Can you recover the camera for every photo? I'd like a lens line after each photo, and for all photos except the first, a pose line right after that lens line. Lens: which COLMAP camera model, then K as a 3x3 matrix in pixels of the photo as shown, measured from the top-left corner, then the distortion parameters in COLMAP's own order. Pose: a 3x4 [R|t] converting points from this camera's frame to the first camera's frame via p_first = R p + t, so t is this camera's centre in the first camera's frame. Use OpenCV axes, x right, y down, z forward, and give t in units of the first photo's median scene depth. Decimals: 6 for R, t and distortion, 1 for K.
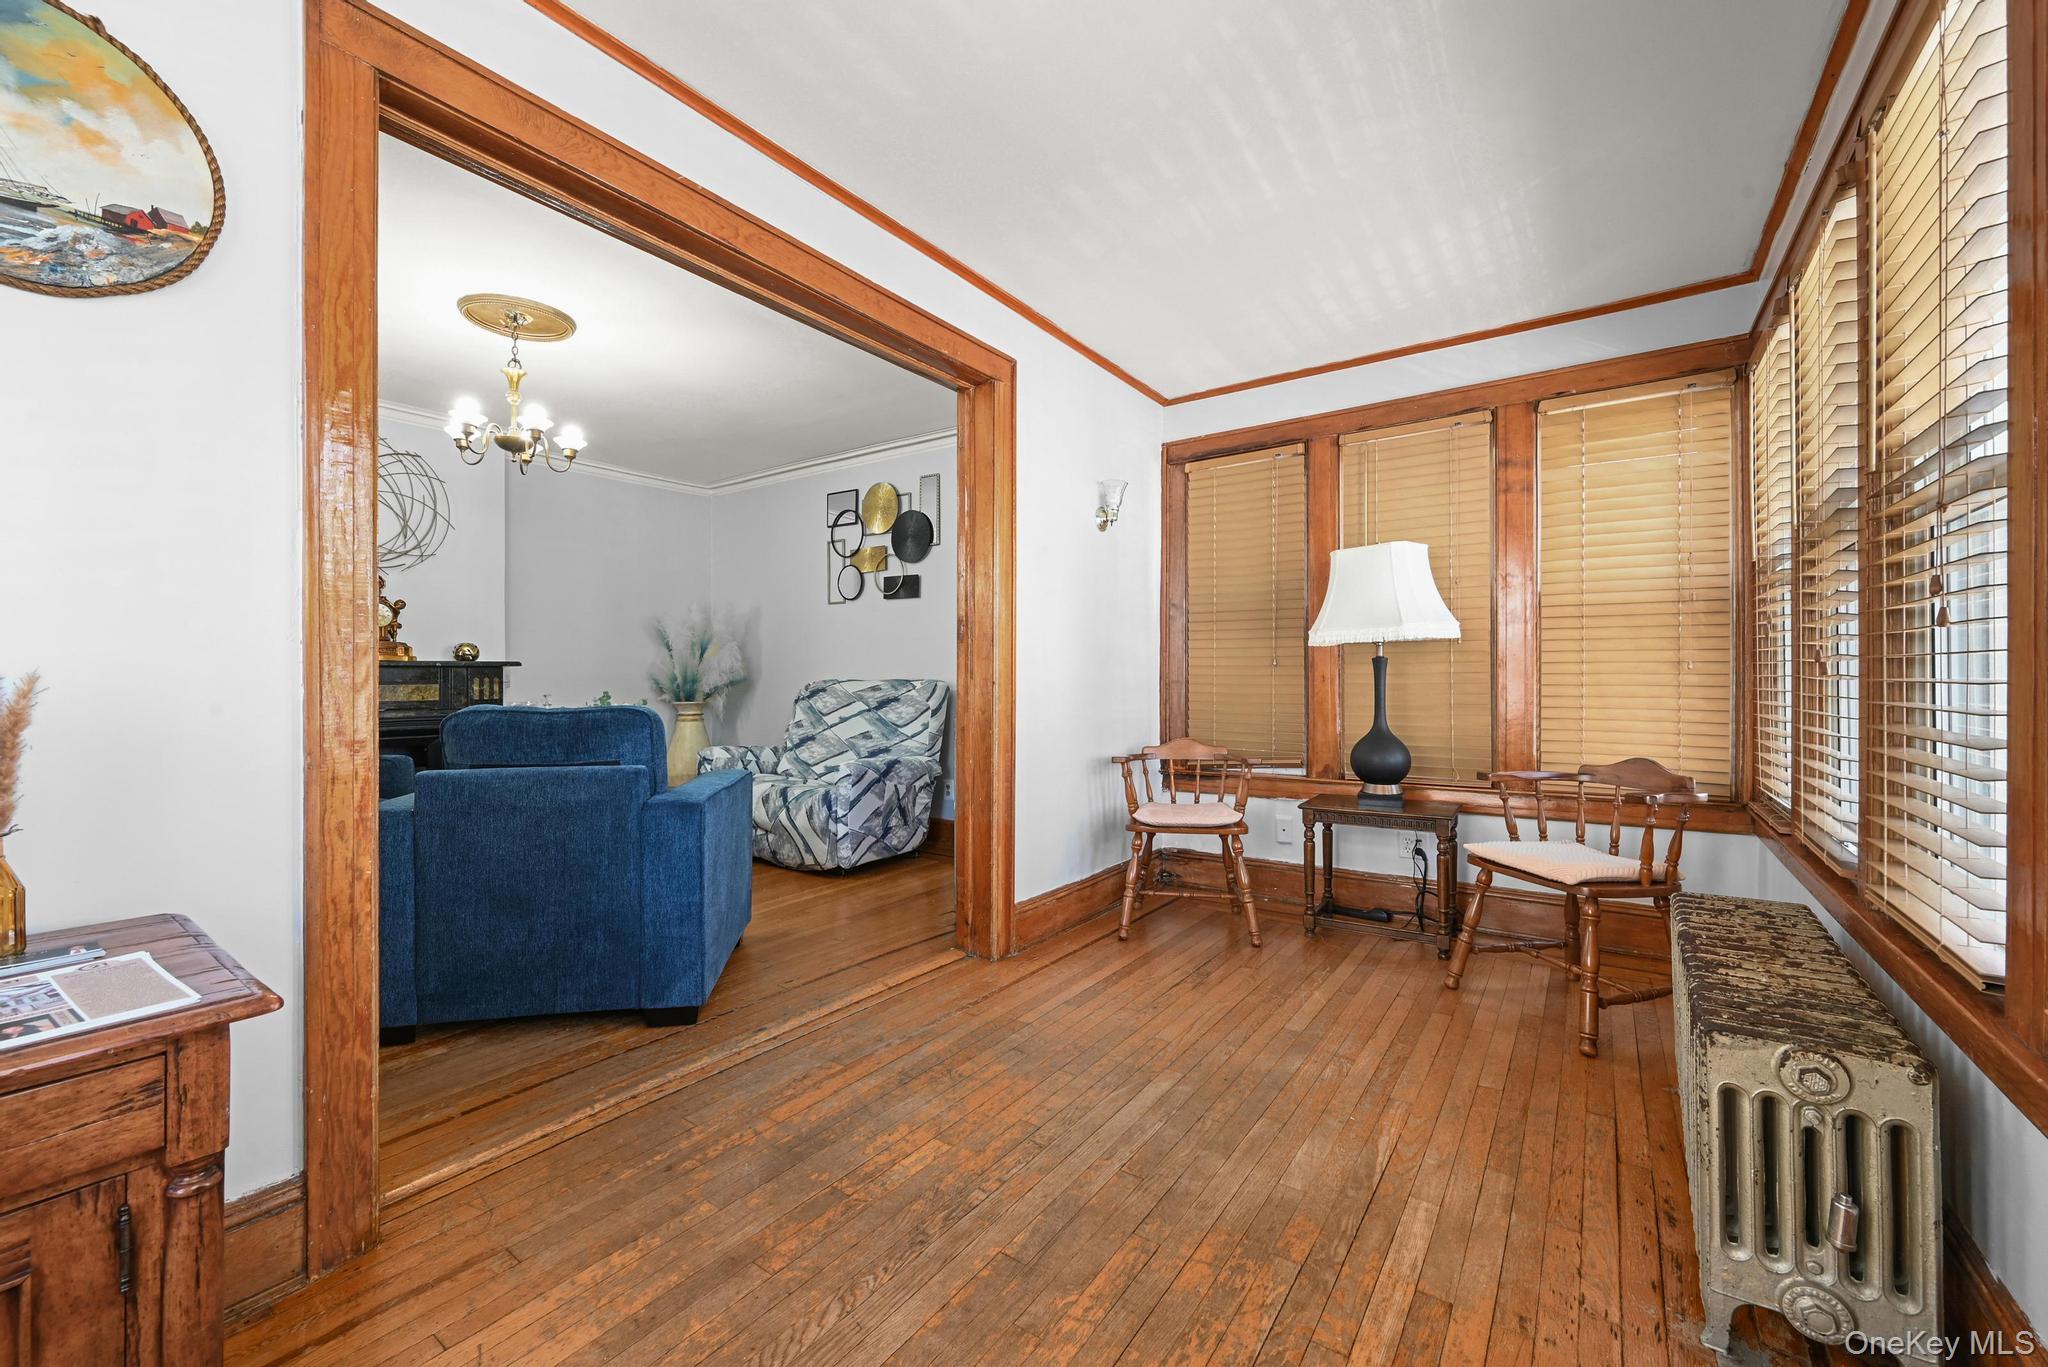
lens RADIAL K [[816.3, 0, 1027.1], [0, 816.3, 673.4], [0, 0, 1]] dist [-0.001734, 0.000197]
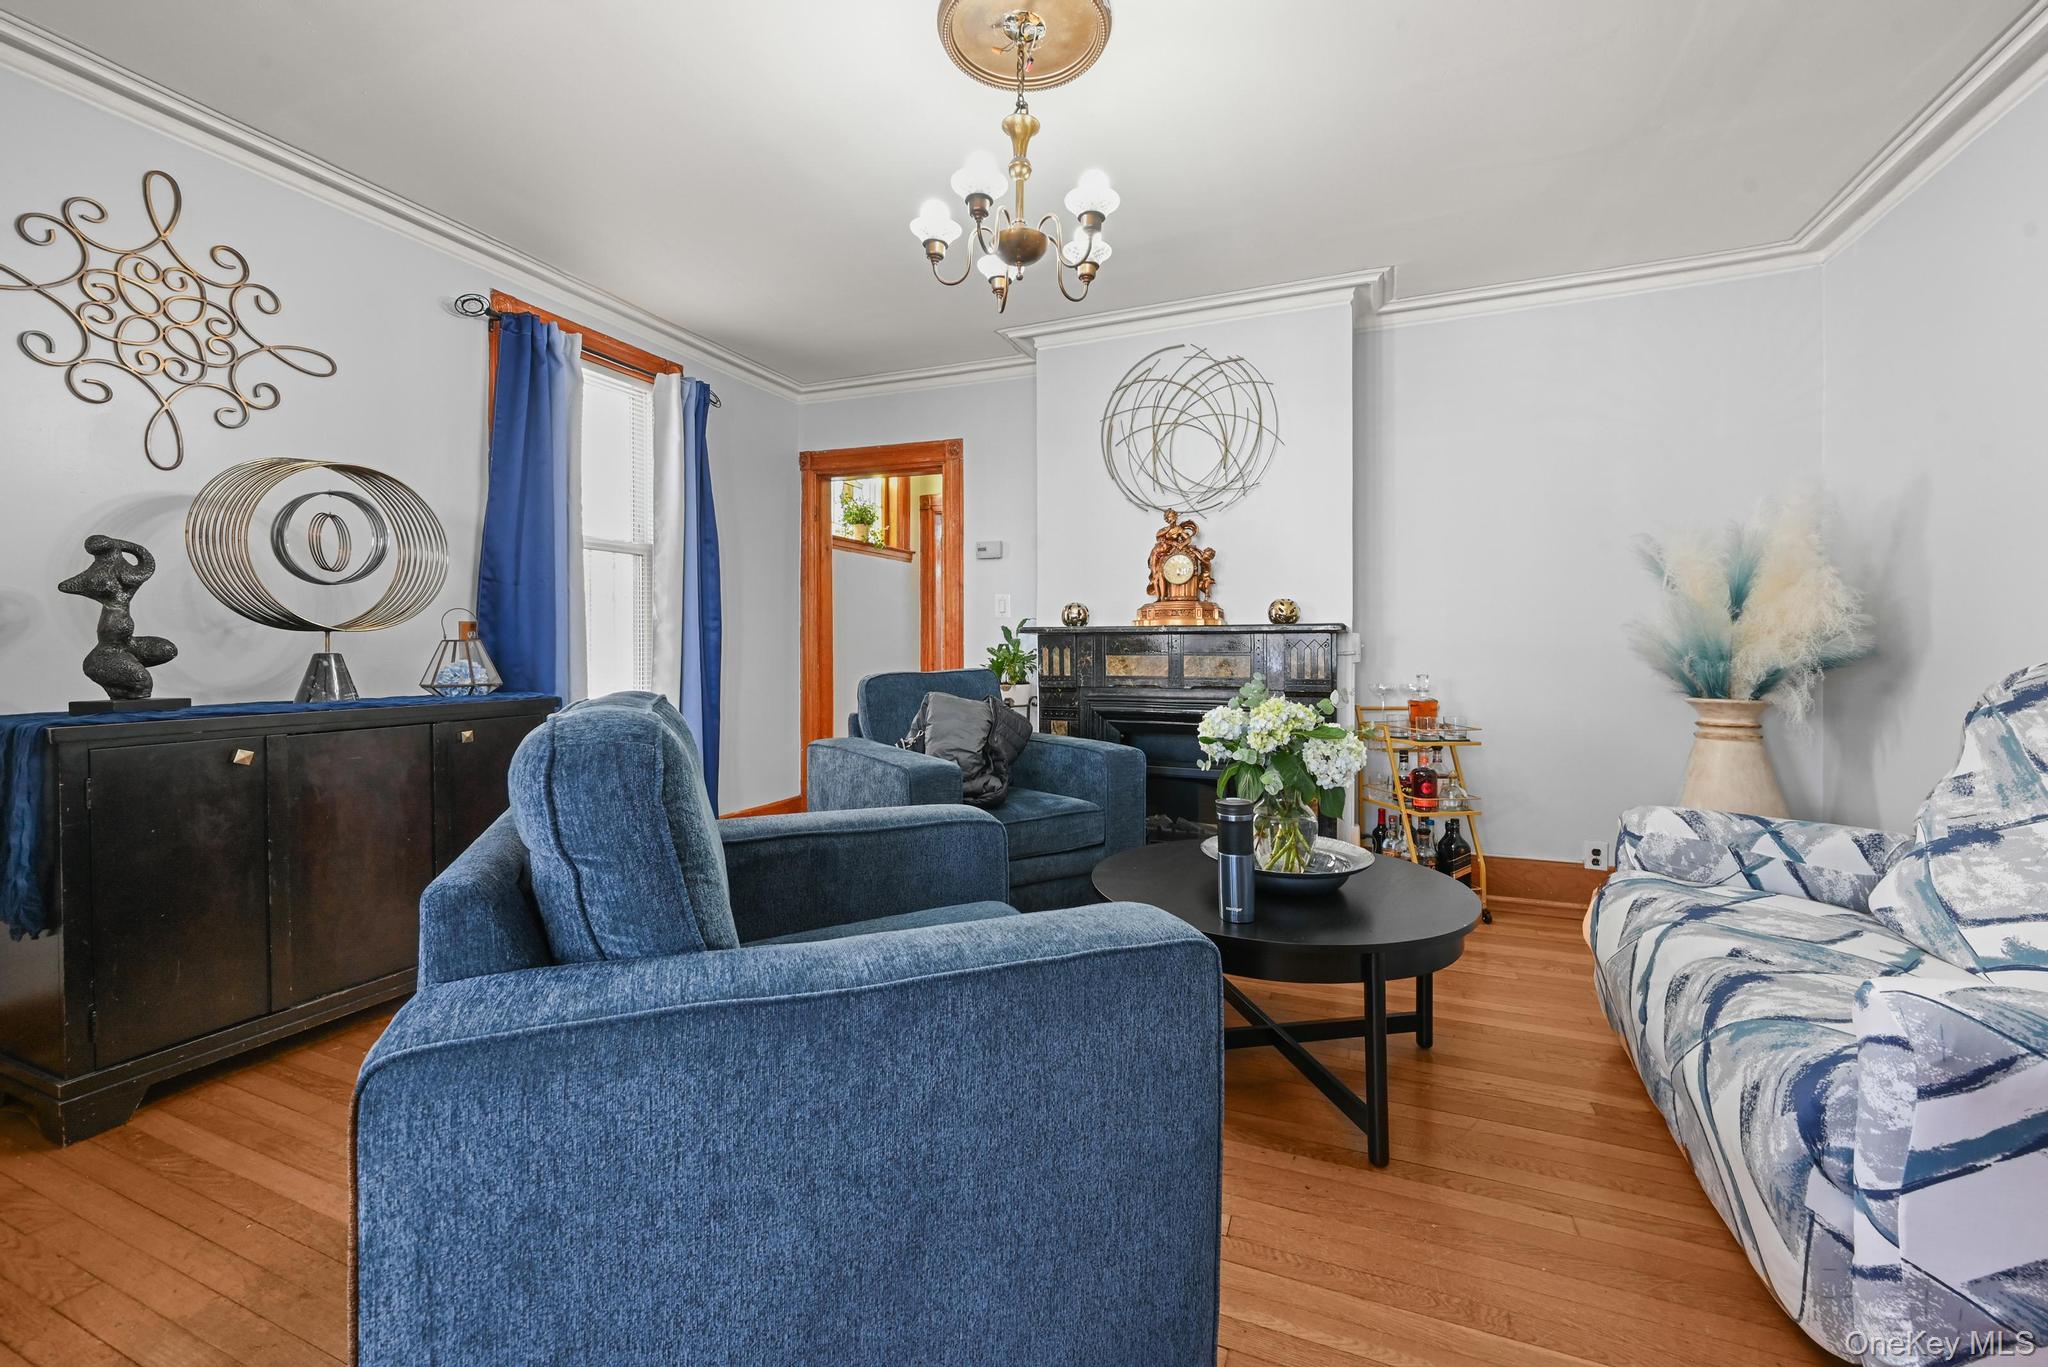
lens RADIAL K [[816.3, 0, 1041.0], [0, 816.3, 654.1], [0, 0, 1]] dist [-0.001734, 0.000197]
pose [[0.214293, 0.007603, -0.976740, -0.033522], [-0.001627, 0.999971, 0.007427, 0.006377], [0.976768, -0.000002, 0.214299, 0.651974]]
